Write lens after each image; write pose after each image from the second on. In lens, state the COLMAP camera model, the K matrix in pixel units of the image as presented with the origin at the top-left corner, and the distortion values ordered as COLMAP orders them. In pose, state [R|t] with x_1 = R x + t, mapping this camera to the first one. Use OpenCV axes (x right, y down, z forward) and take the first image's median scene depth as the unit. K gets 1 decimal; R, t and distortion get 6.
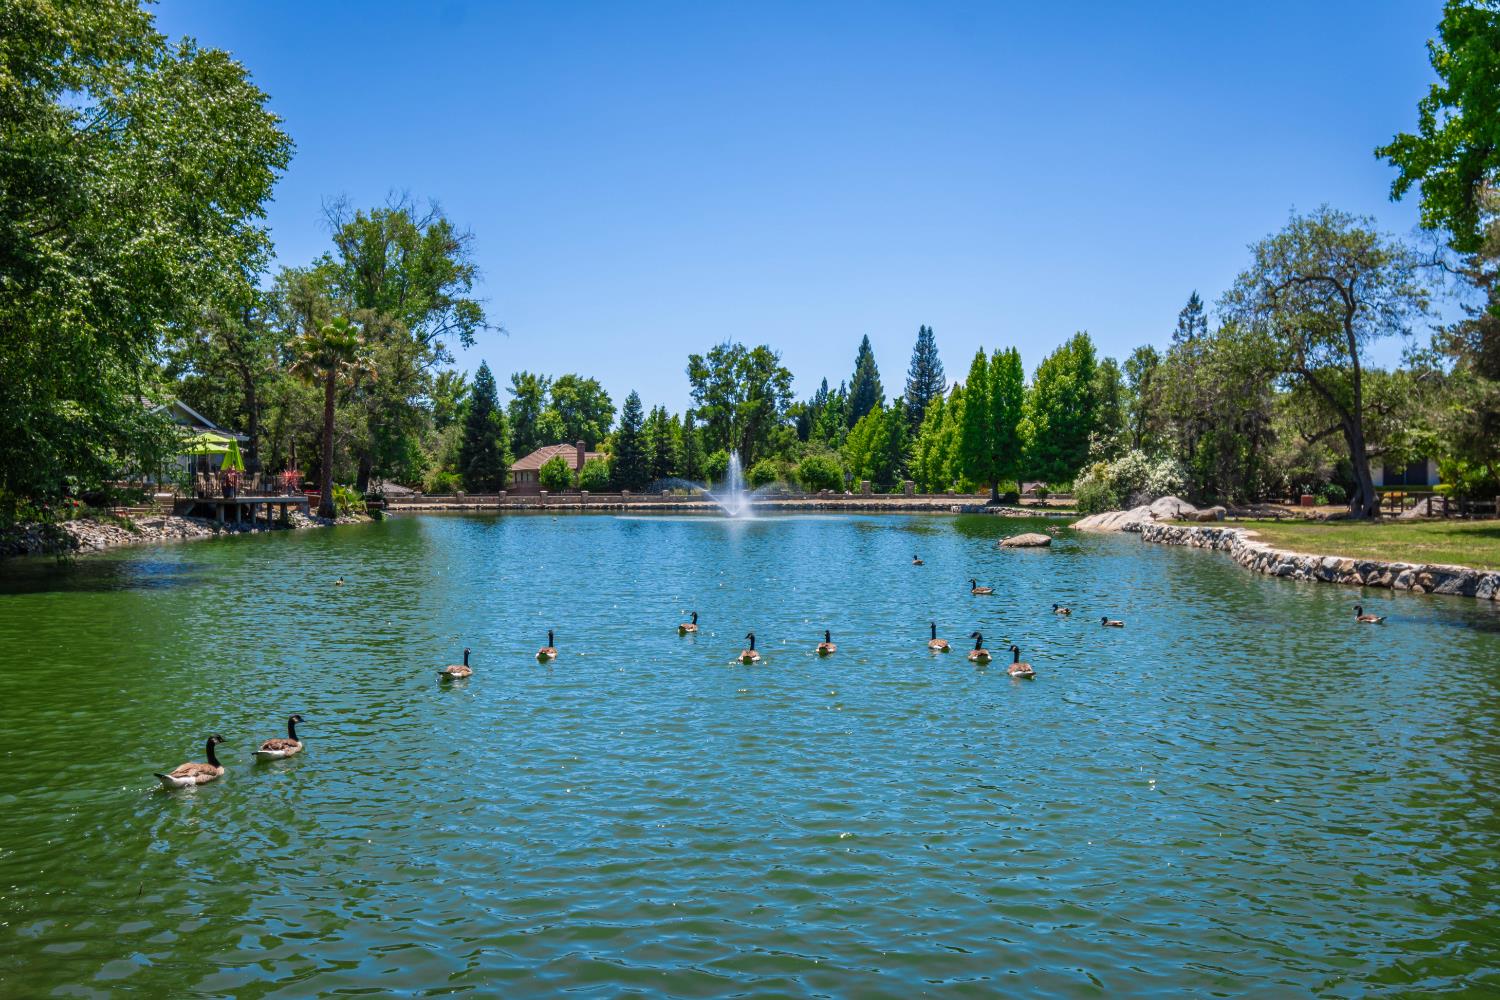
lens RADIAL K [[1244.8, 0, 752.3], [0, 1244.8, 498.8], [0, 0, 1]] dist [0.017752, -0.028035]
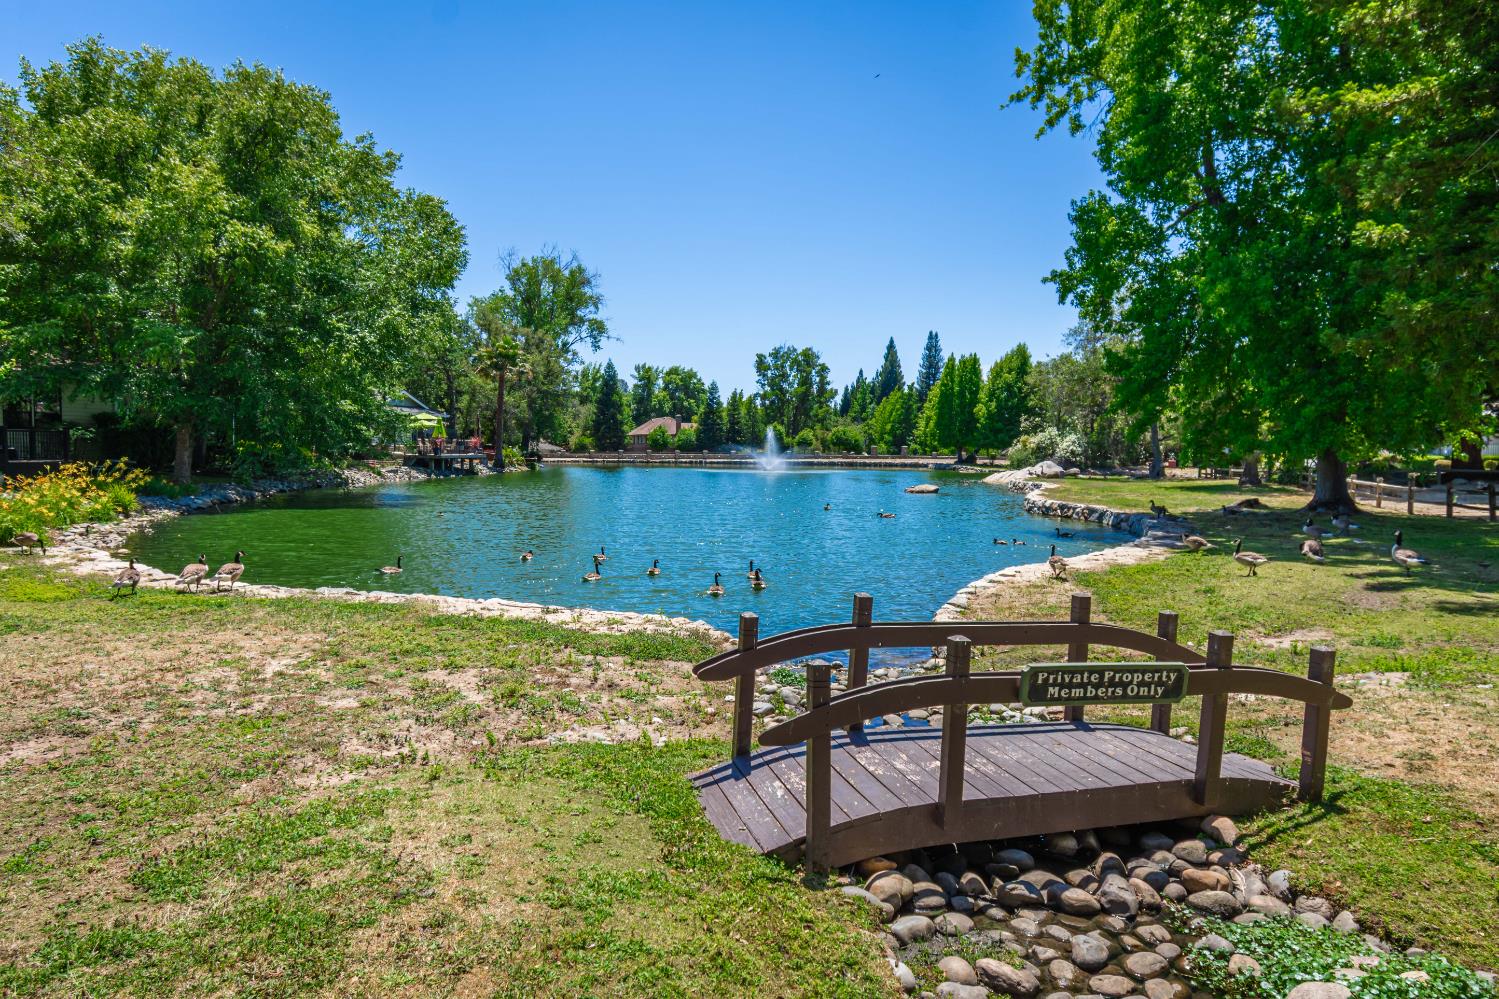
lens RADIAL K [[913.6, 0, 754.9], [0, 913.6, 500.9], [0, 0, 1]] dist [0.000415, 0.007975]
pose [[0.997874, 0.015127, -0.063387, 0.043525], [-0.011957, 0.998673, 0.050085, -0.003919], [0.064061, -0.049220, 0.996731, -0.100634]]
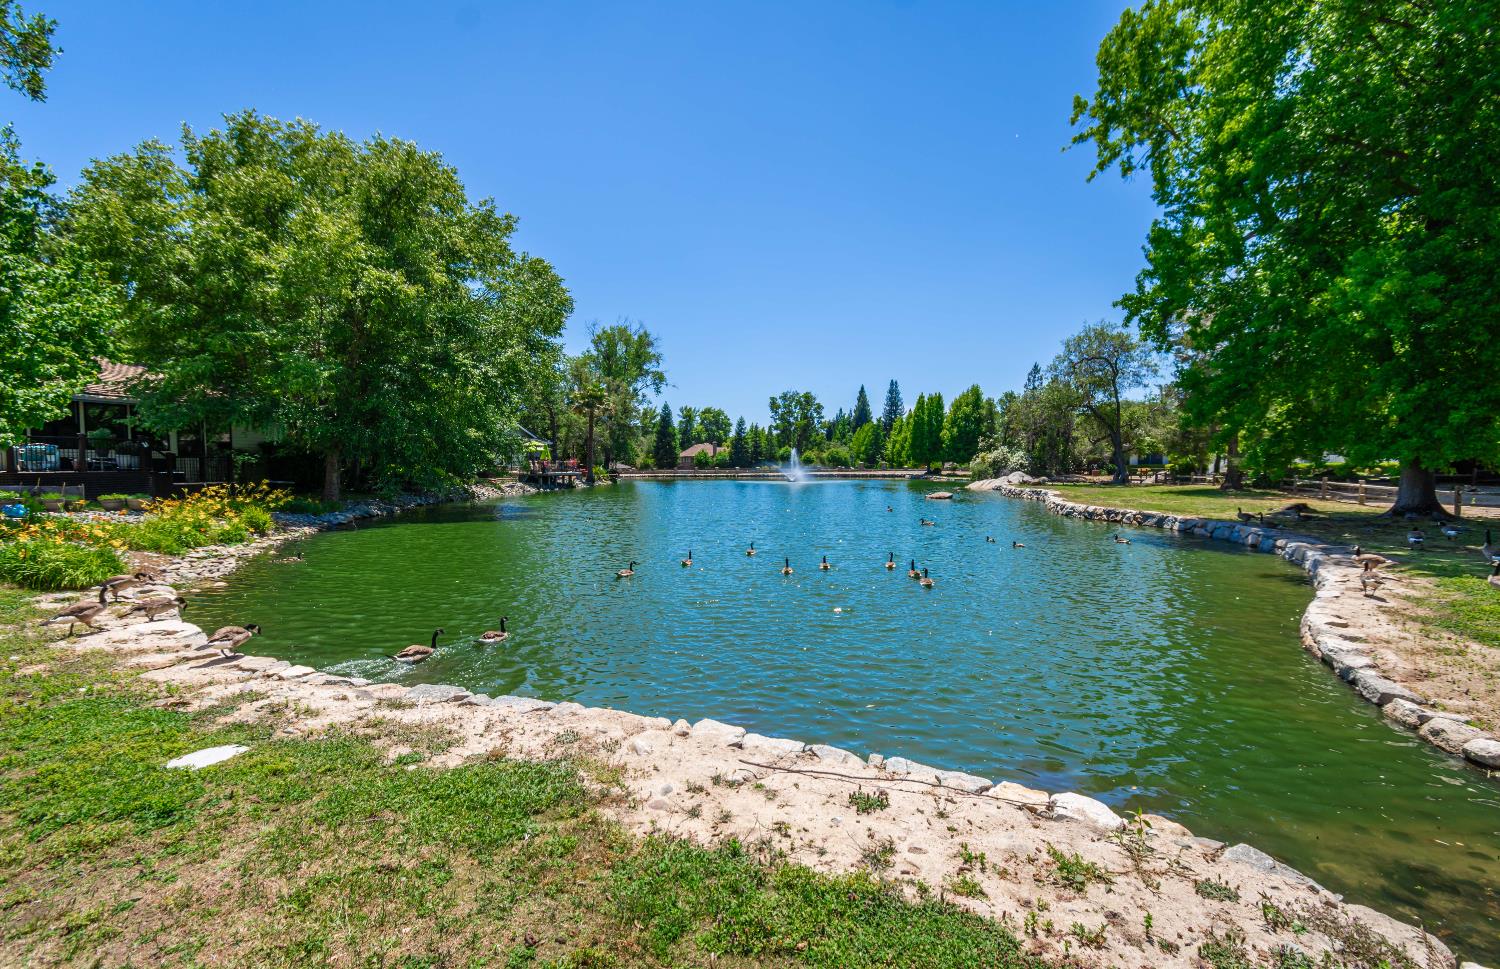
lens RADIAL K [[643.1, 0, 753.7], [0, 643.1, 492.1], [0, 0, 1]] dist [0.003974, -0.000284]
pose [[0.997070, 0.001433, -0.076477, 0.002588], [0.001171, 0.999421, 0.034006, -0.003724], [0.076482, -0.033996, 0.996491, -0.018424]]
